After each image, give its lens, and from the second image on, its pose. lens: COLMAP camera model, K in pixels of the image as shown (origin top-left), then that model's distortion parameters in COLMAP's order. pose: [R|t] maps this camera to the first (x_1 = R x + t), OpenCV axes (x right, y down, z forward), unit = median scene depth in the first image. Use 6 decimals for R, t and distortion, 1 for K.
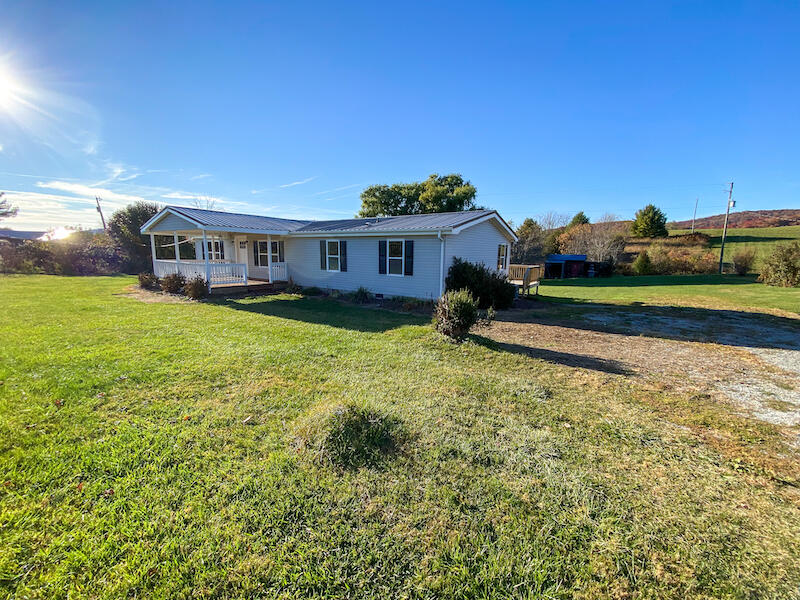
lens RADIAL K [[325.5, 0, 401.1], [0, 325.5, 302.5], [0, 0, 1]] dist [-0.014654, -0.000633]
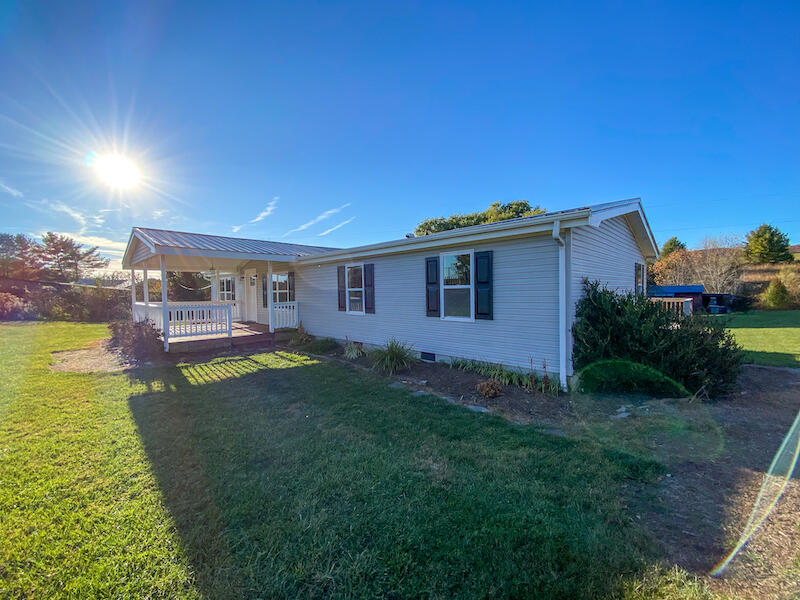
lens RADIAL K [[325.5, 0, 401.3], [0, 325.5, 305.2], [0, 0, 1]] dist [-0.014654, -0.000633]
pose [[0.983742, -0.022568, -0.178164, -0.010983], [0.001922, 0.993339, -0.115211, -0.040957], [0.179577, 0.112996, 0.977233, 0.413676]]
